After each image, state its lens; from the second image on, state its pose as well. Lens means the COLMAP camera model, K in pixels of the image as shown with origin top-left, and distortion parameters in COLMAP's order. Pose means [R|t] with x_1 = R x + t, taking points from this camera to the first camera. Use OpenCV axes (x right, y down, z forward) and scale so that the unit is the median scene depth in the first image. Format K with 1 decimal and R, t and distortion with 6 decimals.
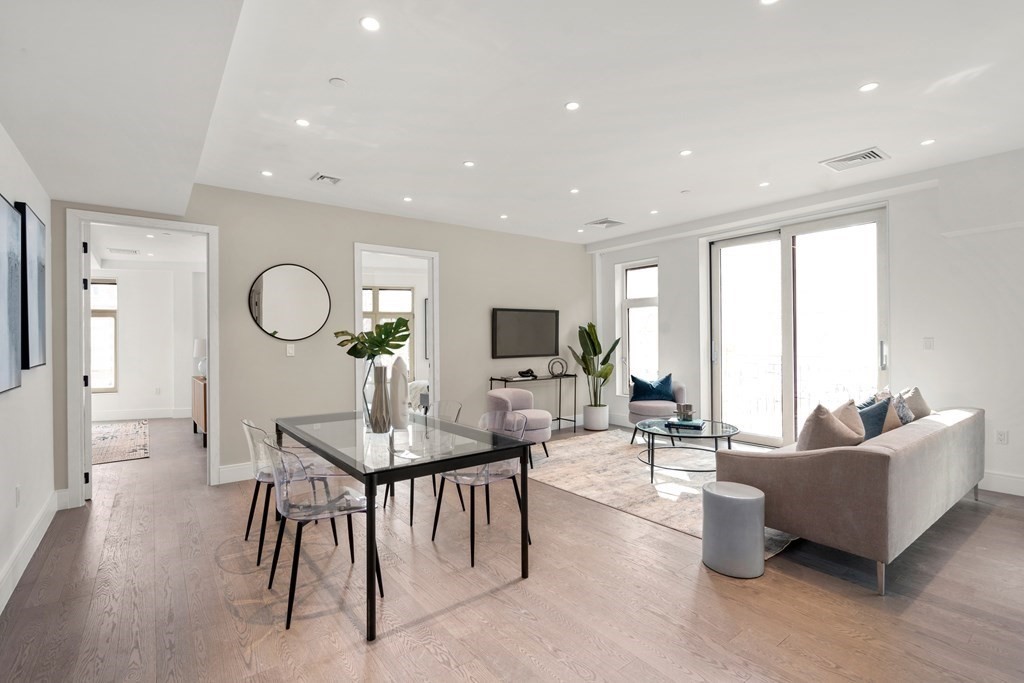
lens RADIAL K [[472.8, 0, 507.1], [0, 472.8, 339.7], [0, 0, 1]] dist [-0.002705, -0.000143]
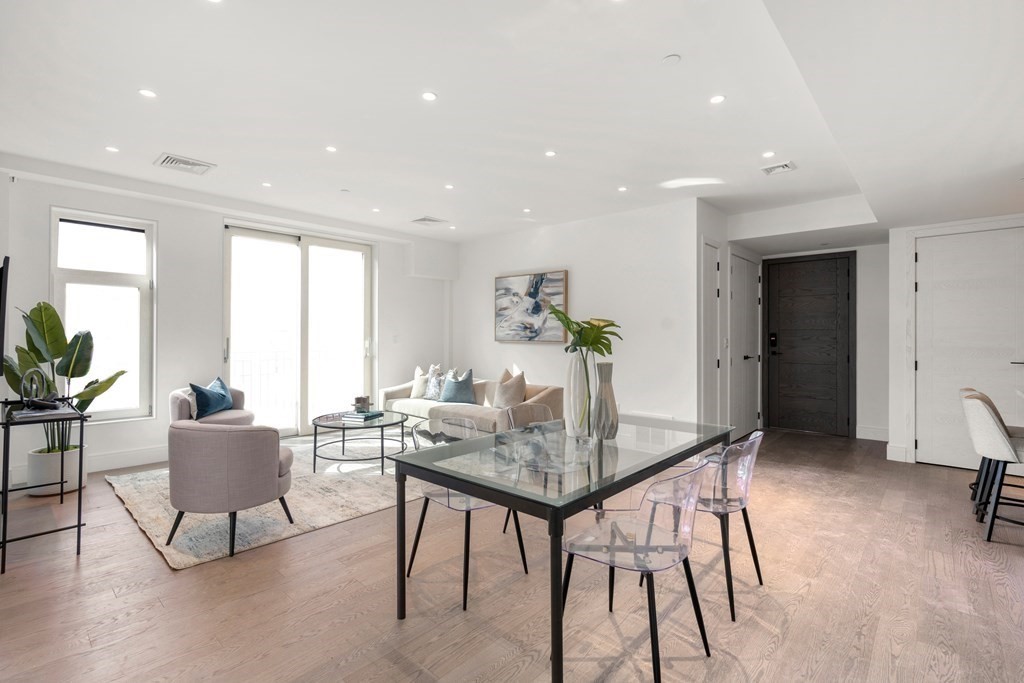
lens RADIAL K [[468.7, 0, 505.9], [0, 468.7, 340.0], [0, 0, 1]] dist [-0.001219, 0.000082]
pose [[-0.175772, -0.000482, 0.984431, -0.534252], [-0.001725, 0.999998, 0.000181, 0.006609], [-0.984429, -0.001666, -0.175772, 0.655804]]
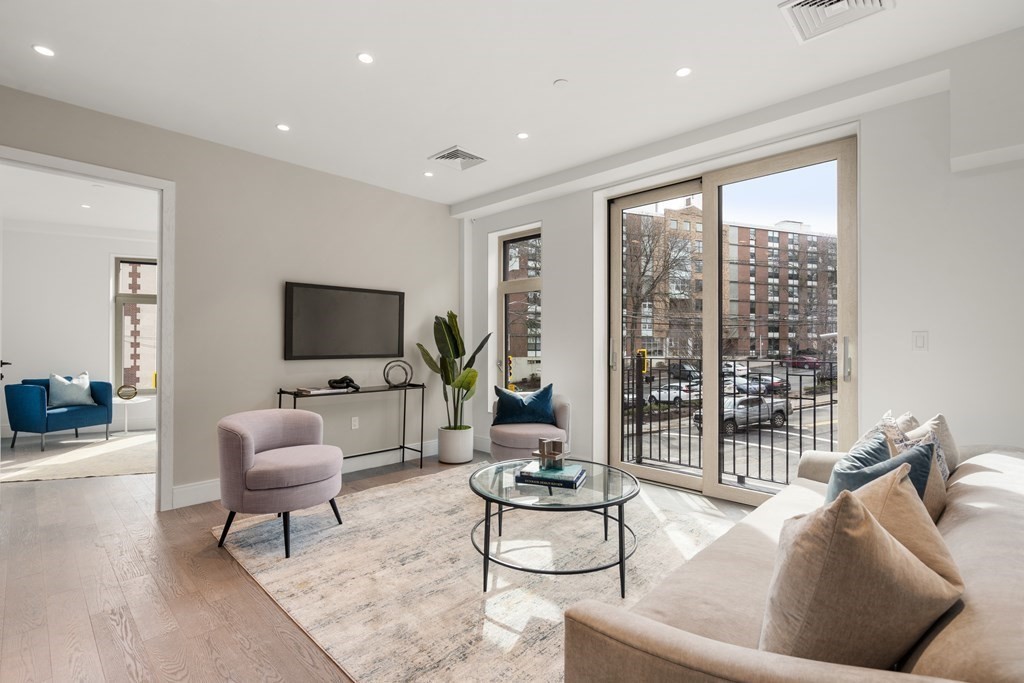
lens RADIAL K [[468.7, 0, 505.9], [0, 468.7, 340.0], [0, 0, 1]] dist [-0.001219, 0.000082]
pose [[0.988090, 0.015360, 0.153108, 0.174853], [-0.013886, 0.999846, -0.010690, 0.016019], [-0.153249, 0.008436, 0.988152, 0.333955]]
